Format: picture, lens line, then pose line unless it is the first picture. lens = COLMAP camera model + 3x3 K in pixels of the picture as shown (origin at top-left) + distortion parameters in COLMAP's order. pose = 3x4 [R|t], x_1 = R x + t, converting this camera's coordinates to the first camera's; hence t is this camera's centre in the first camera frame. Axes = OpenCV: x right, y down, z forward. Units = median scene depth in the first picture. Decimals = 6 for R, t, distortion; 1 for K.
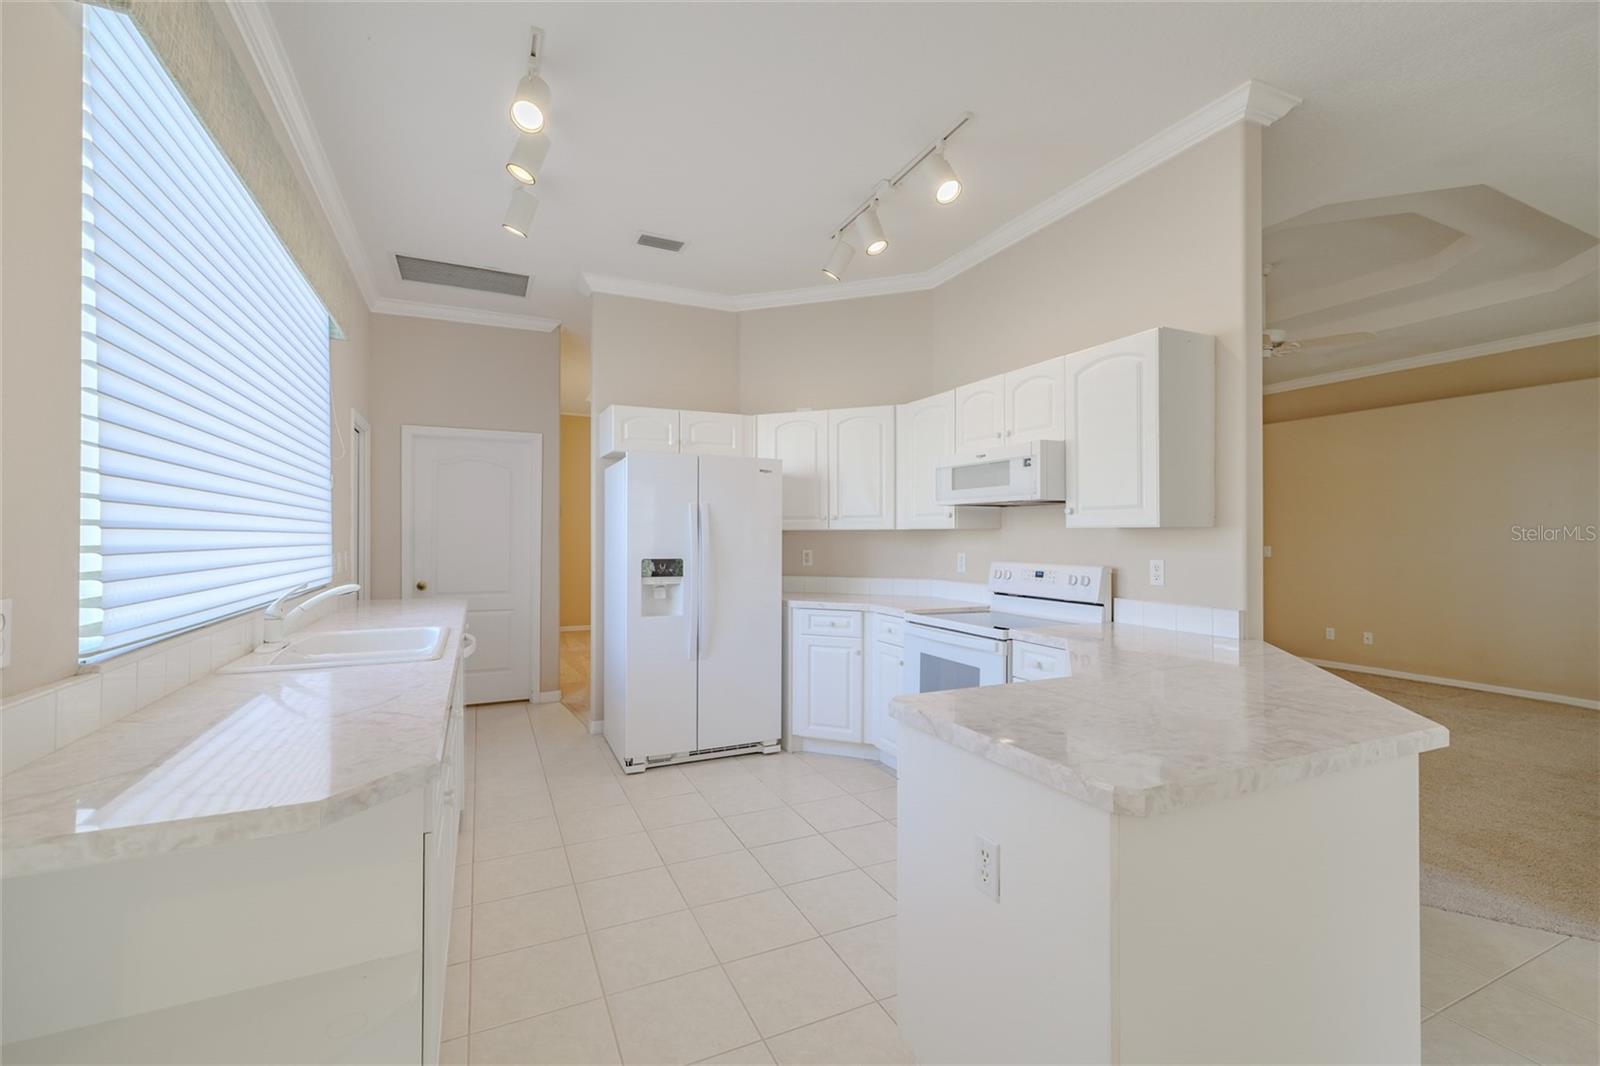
lens RADIAL K [[685.5, 0, 782.3], [0, 685.5, 532.4], [0, 0, 1]] dist [0.000091, 0.000124]
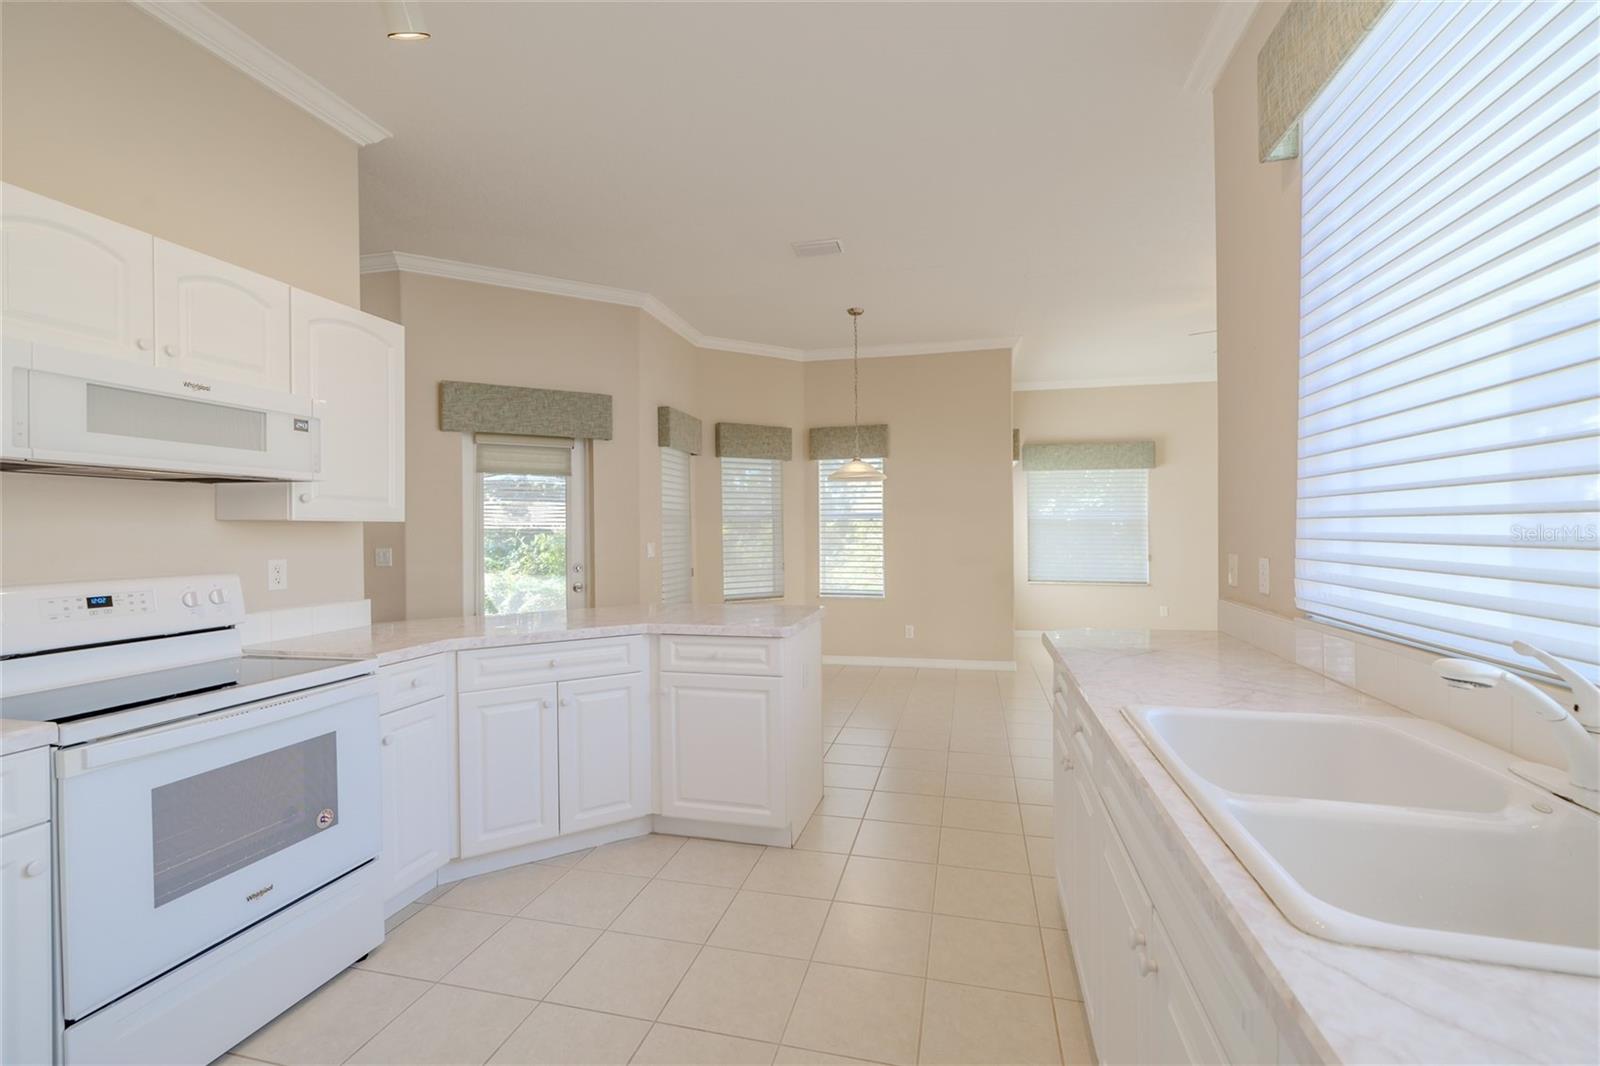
lens RADIAL K [[660.2, 0, 776.9], [0, 660.2, 527.5], [0, 0, 1]] dist [0.002480, -0.000073]
pose [[-0.763690, 0.006181, 0.645553, -0.339240], [0.004562, 0.999981, -0.004177, 0.005088], [-0.645567, -0.000245, -0.763704, 0.917373]]
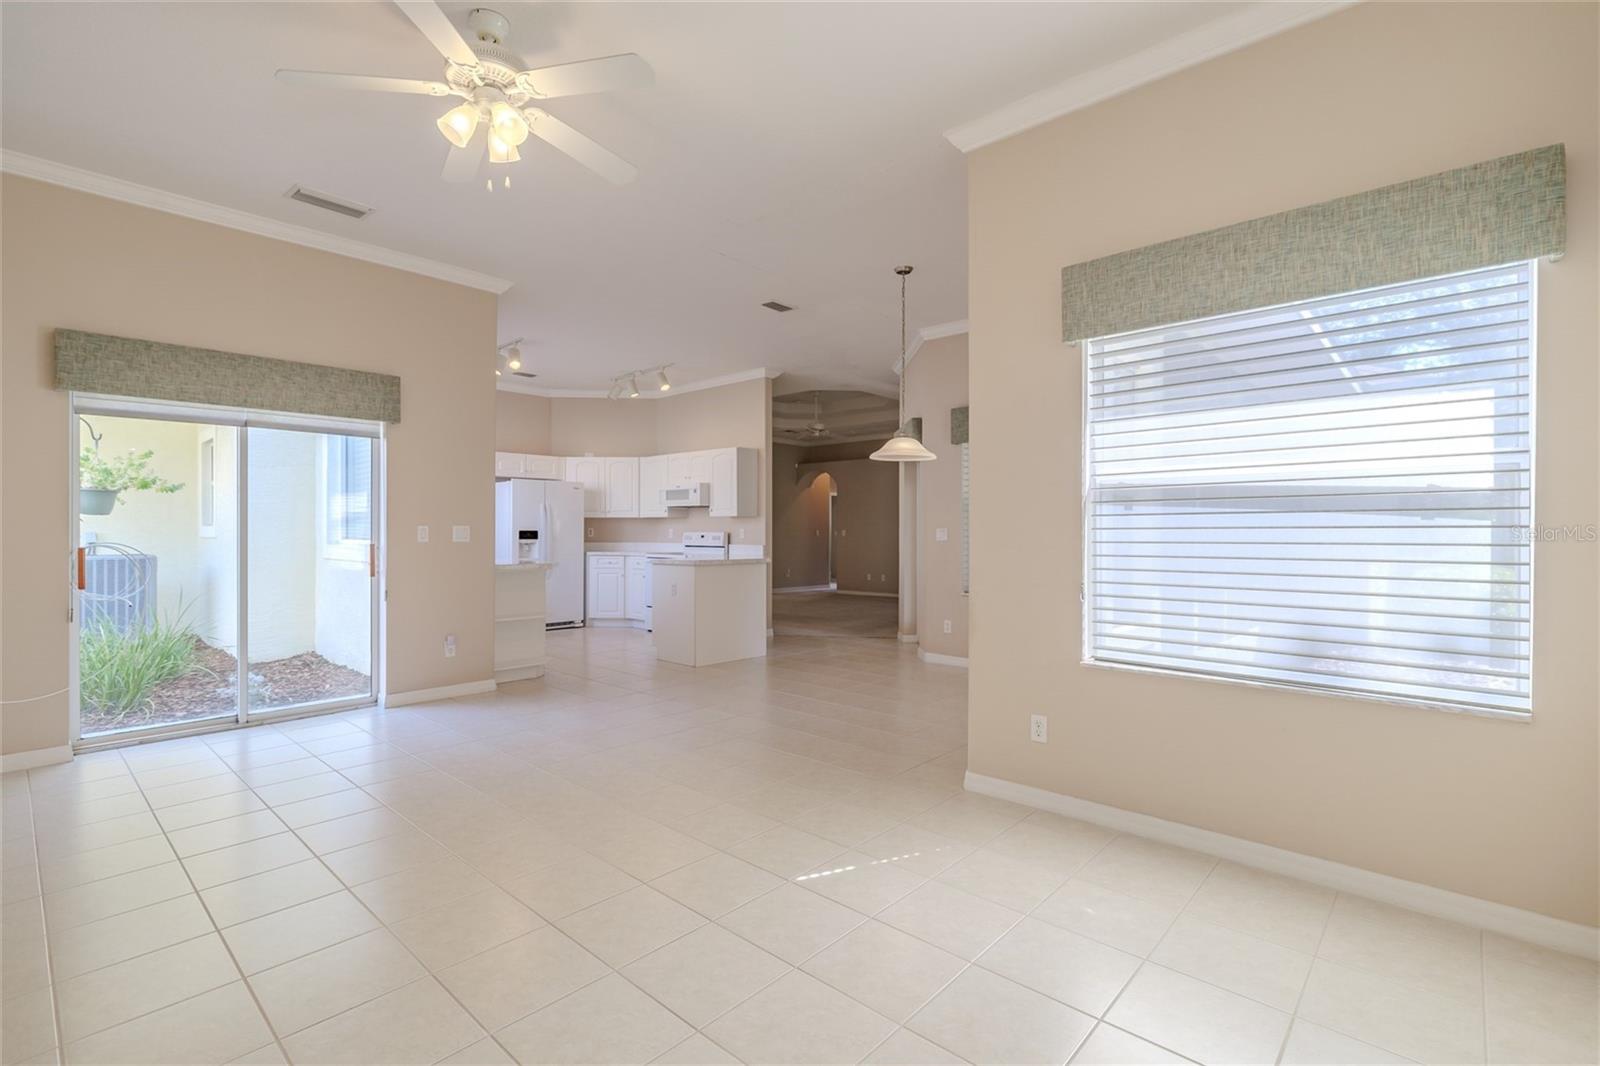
lens RADIAL K [[719.7, 0, 793.2], [0, 719.7, 534.2], [0, 0, 1]] dist [-0.003415, 0.000625]
pose [[0.916396, -0.000006, 0.400272, -0.302286], [-0.003515, 0.999961, 0.008062, 0.029027], [-0.400257, -0.008795, 0.916361, -1.272534]]
